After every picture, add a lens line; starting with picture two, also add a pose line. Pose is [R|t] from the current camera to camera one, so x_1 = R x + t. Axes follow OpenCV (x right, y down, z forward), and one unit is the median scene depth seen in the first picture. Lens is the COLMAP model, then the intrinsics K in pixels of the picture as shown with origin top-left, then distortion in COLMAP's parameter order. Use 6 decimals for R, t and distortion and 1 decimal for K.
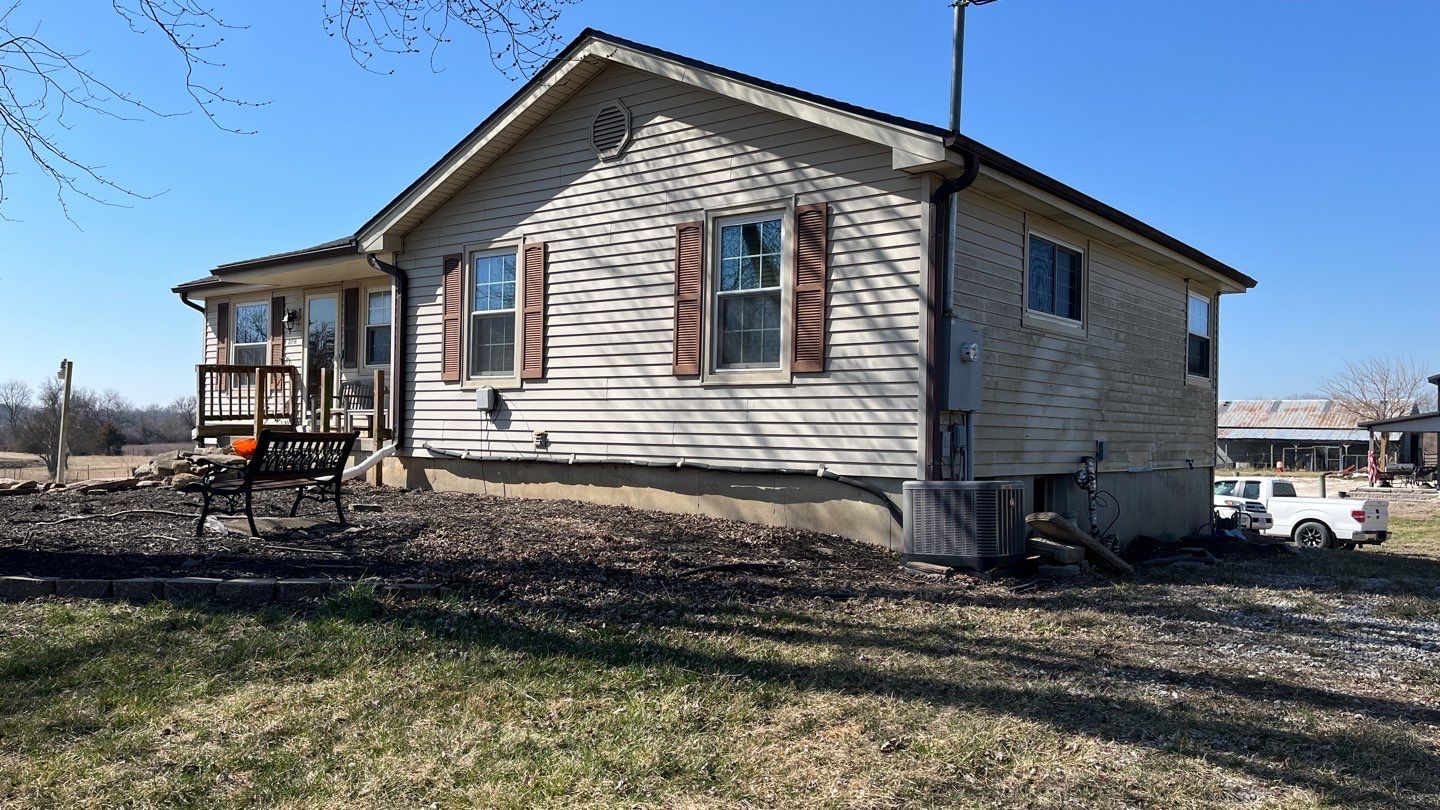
lens RADIAL K [[1090.9, 0, 715.1], [0, 1090.9, 428.2], [0, 0, 1]] dist [0.057682, -0.067517]
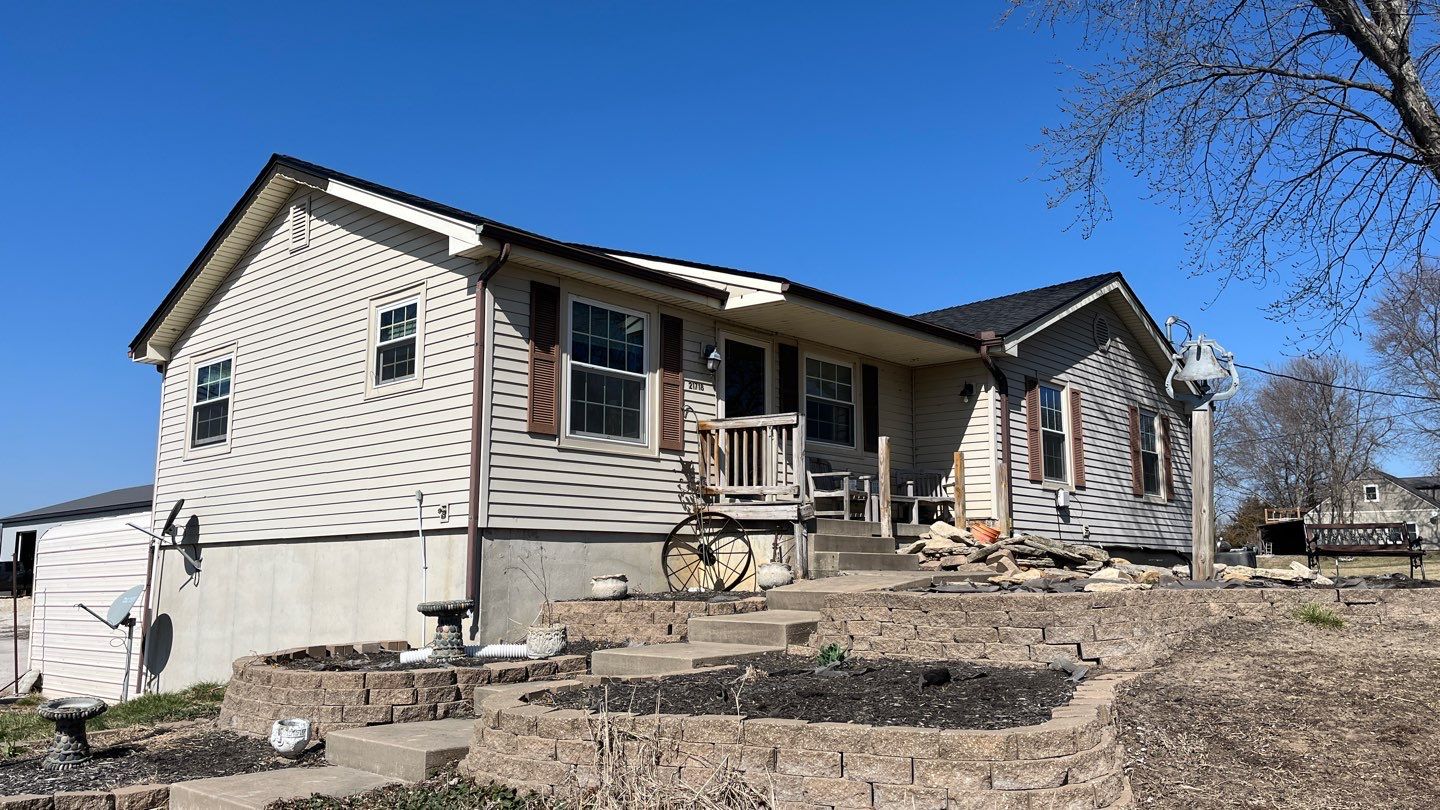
lens RADIAL K [[1090.9, 0, 724.1], [0, 1090.9, 410.5], [0, 0, 1]] dist [0.057682, -0.067517]
pose [[0.054535, 0.132464, 0.989686, -1.699078], [-0.002258, 0.991175, -0.132539, 0.047208], [-0.998509, 0.004993, 0.054353, 1.487747]]
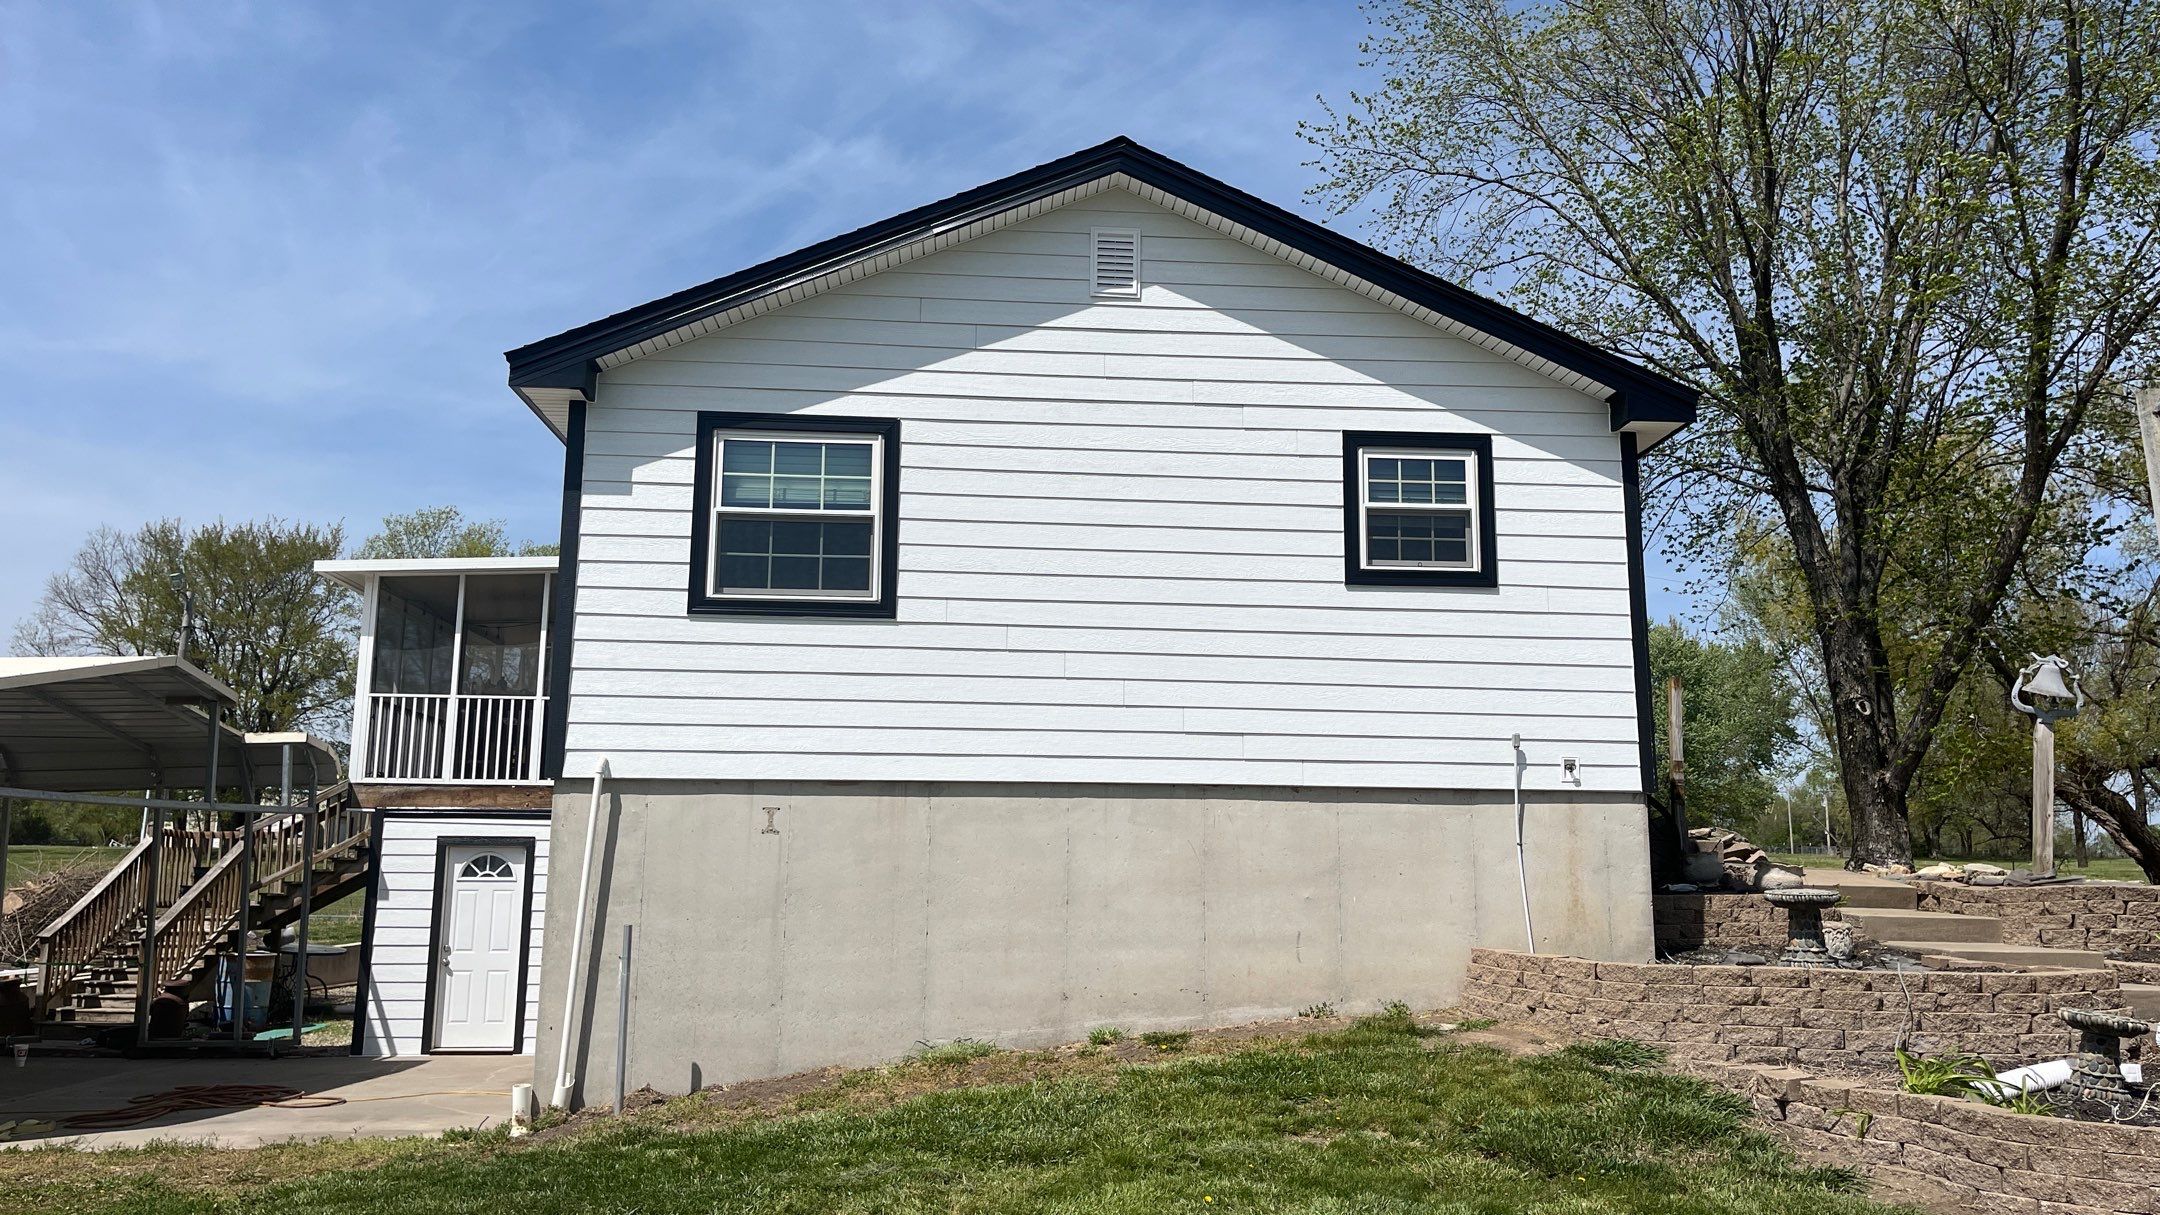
lens RADIAL K [[1636.3, 0, 1081.4], [0, 1636.3, 604.8], [0, 0, 1]] dist [0.057682, -0.067517]
pose [[-0.688158, 0.097913, 0.718924, -1.304580], [-0.027139, 0.986686, -0.160358, 0.081047], [-0.725053, -0.129862, -0.676338, 2.695775]]
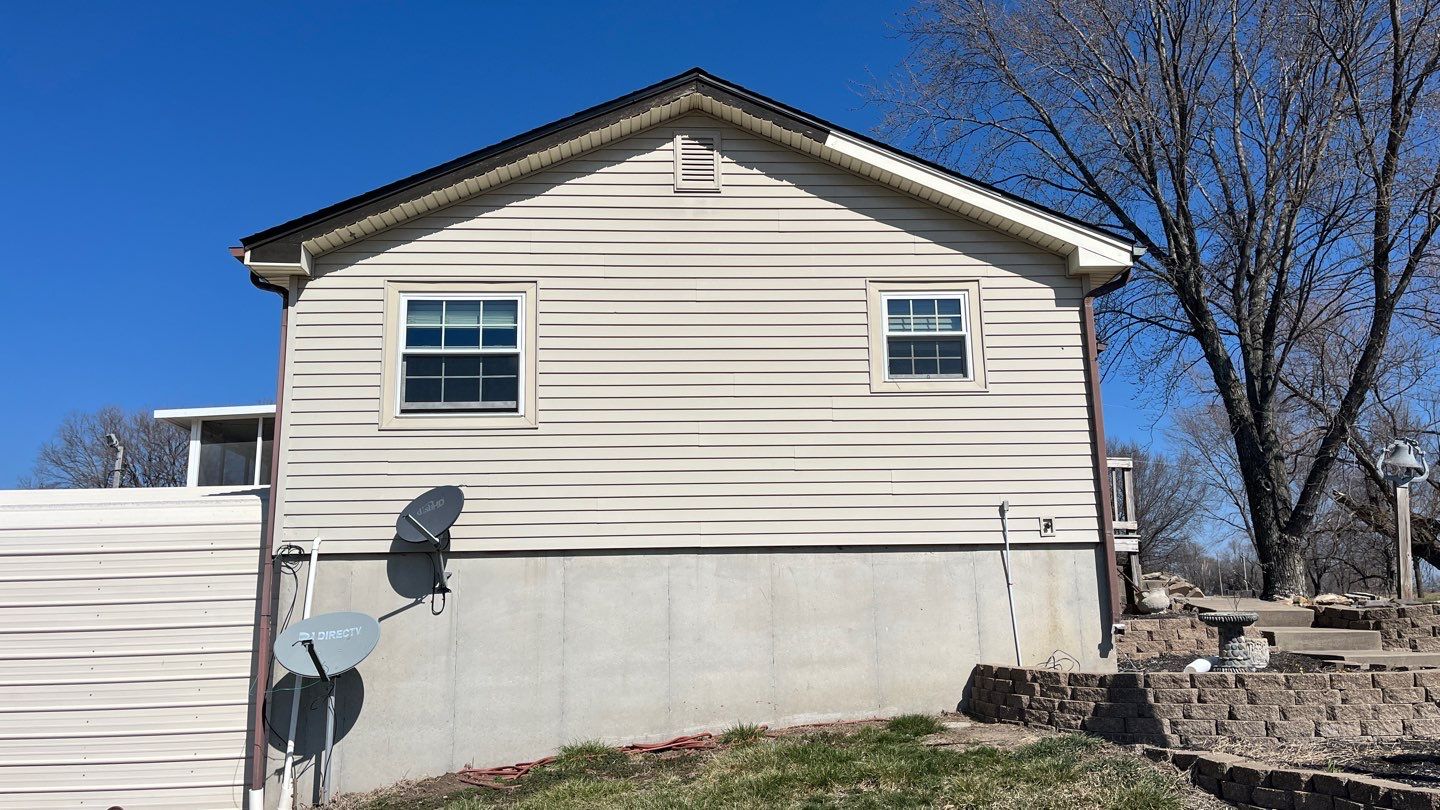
lens RADIAL K [[1090.9, 0, 708.9], [0, 1090.9, 406.5], [0, 0, 1]] dist [0.057682, -0.067517]
pose [[-0.667459, 0.144269, 0.730537, -1.258764], [0.000142, 0.981077, -0.193617, 0.087915], [-0.744646, -0.129128, -0.654850, 2.585819]]
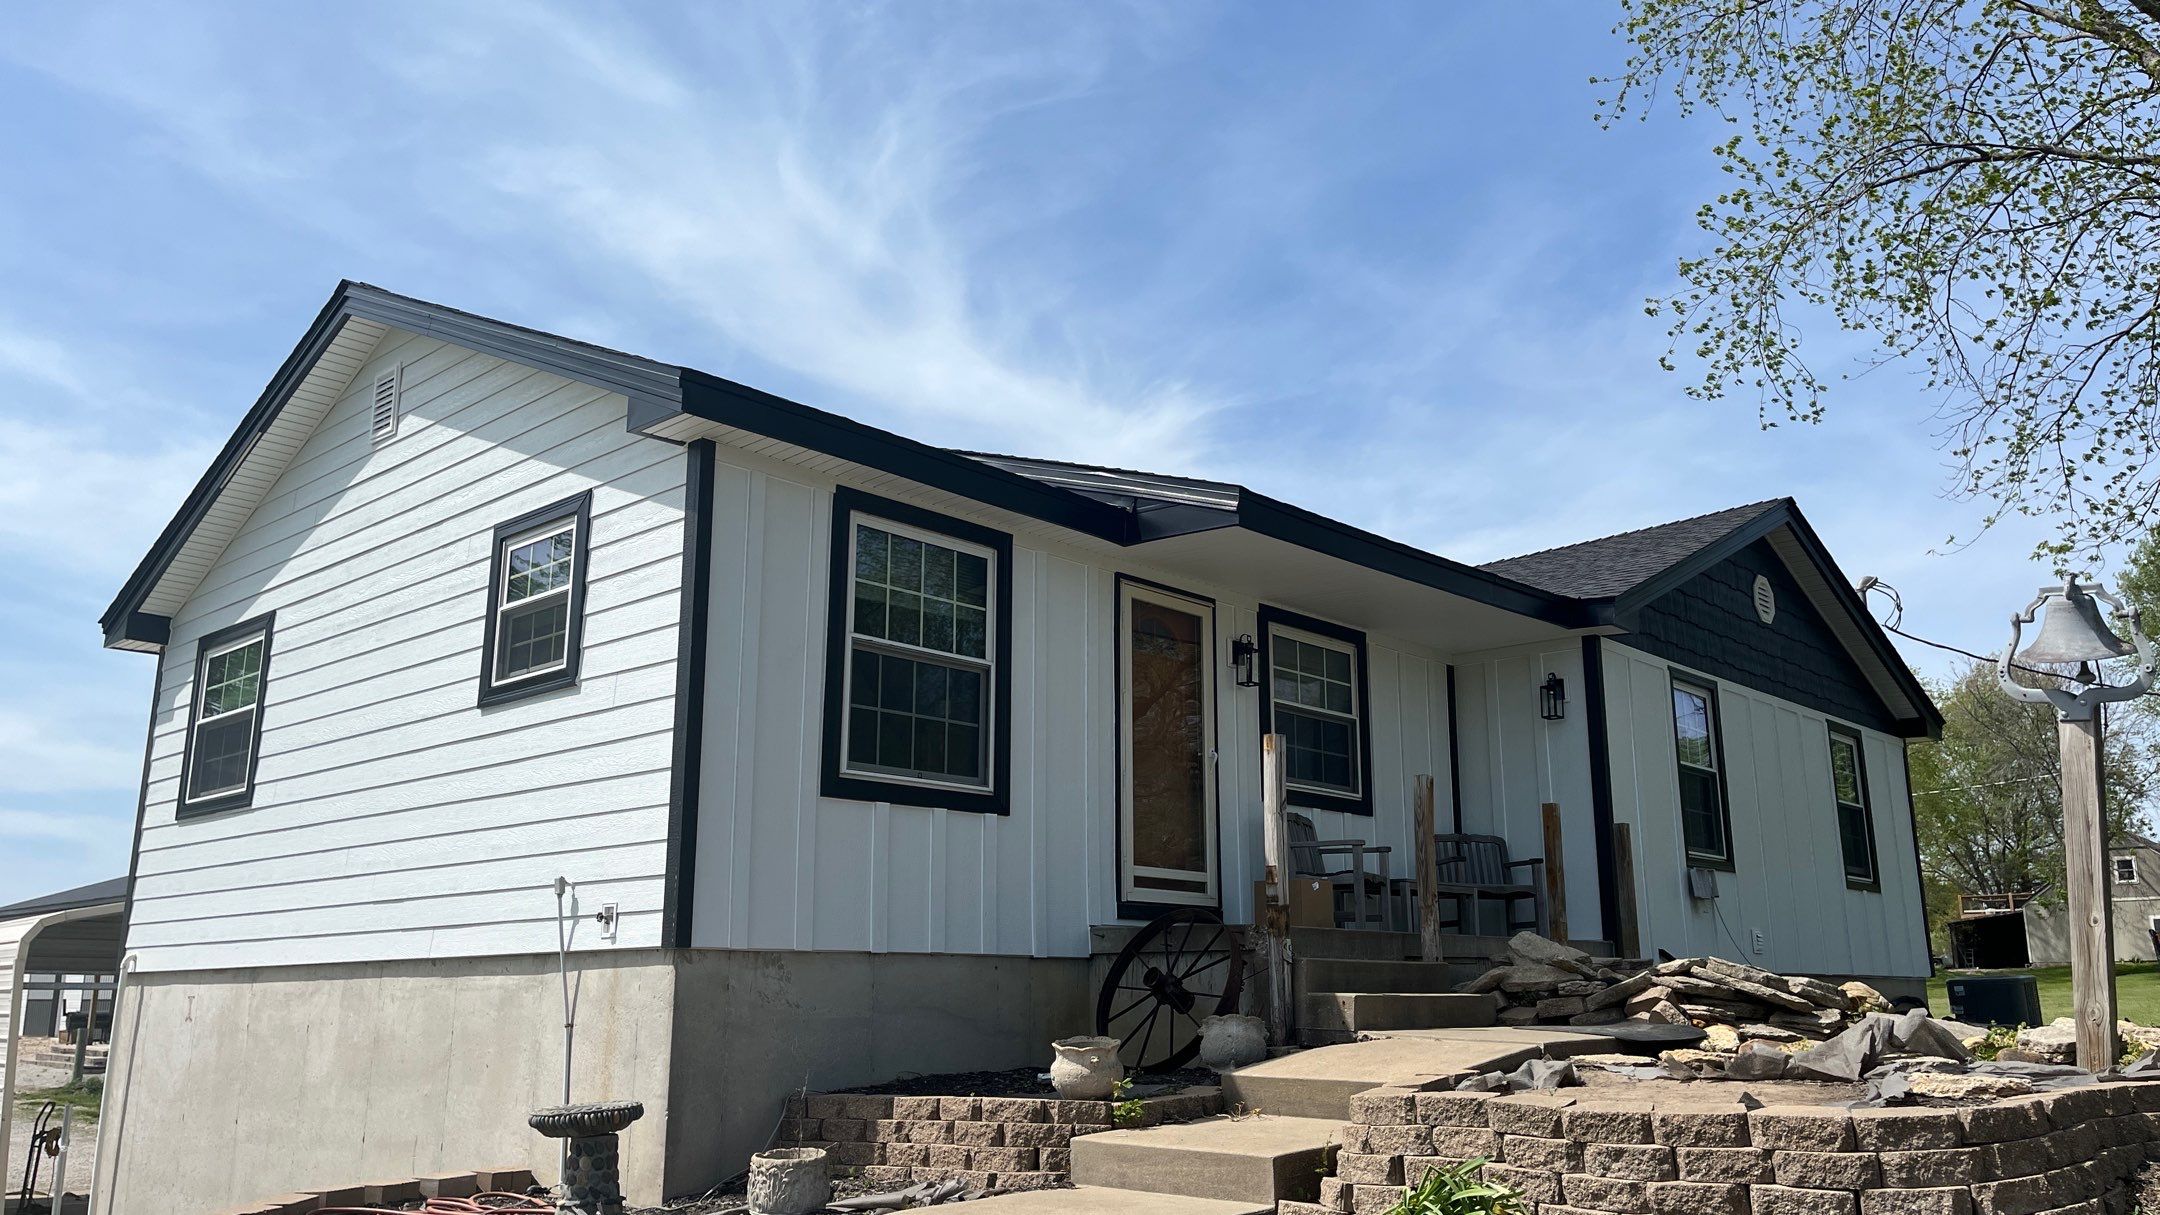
lens RADIAL K [[1636.3, 0, 1108.8], [0, 1636.3, 596.6], [0, 0, 1]] dist [0.057682, -0.067517]
pose [[0.055504, 0.219280, 0.974082, -1.513028], [-0.001629, 0.975604, -0.219530, 0.030483], [-0.998457, 0.010598, 0.054507, 1.510437]]
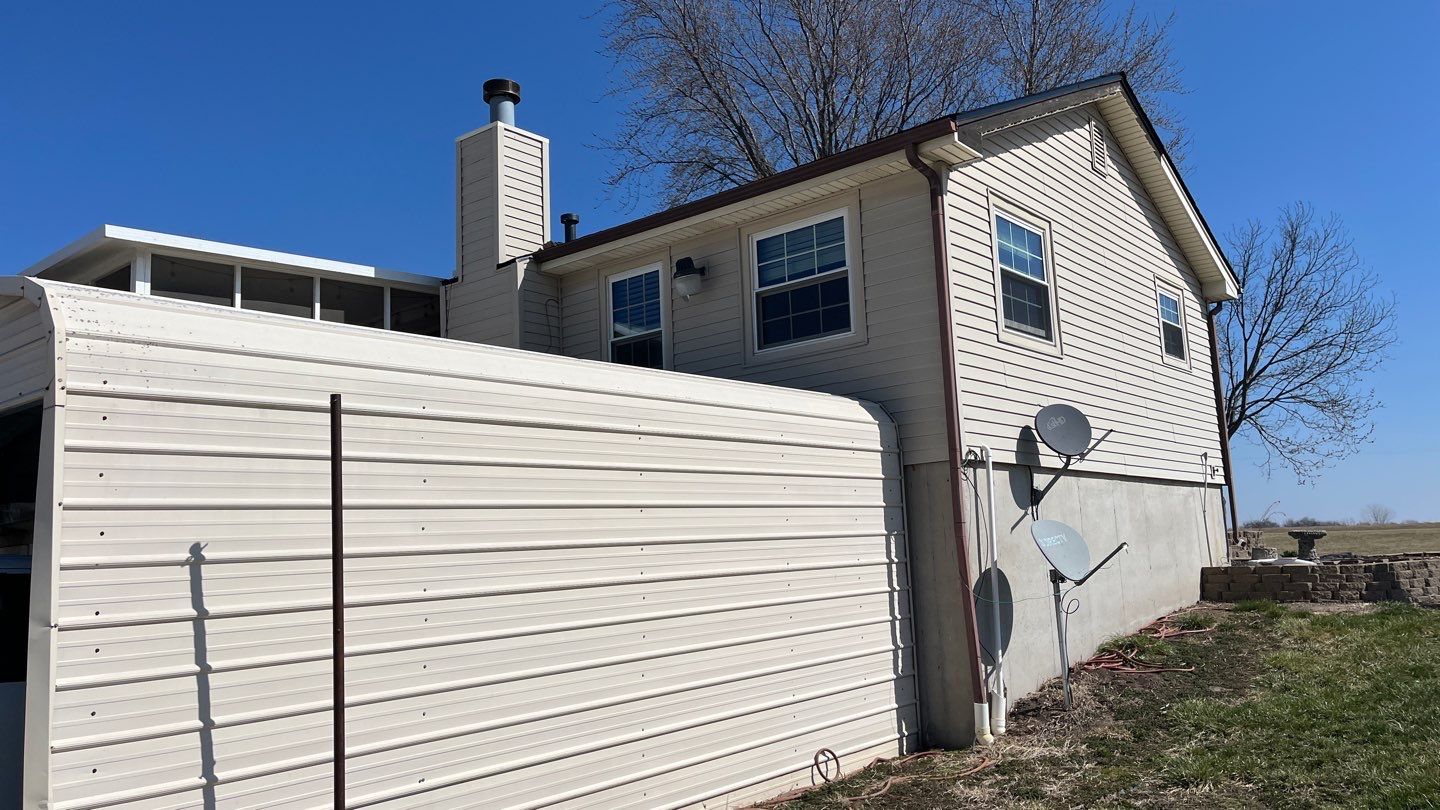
lens RADIAL K [[1090.9, 0, 727.0], [0, 1090.9, 410.2], [0, 0, 1]] dist [0.057682, -0.067517]
pose [[-0.999586, 0.026637, 0.010883, -0.209646], [0.024776, 0.989091, -0.145205, 0.112415], [-0.014632, -0.144876, -0.989342, 3.072269]]
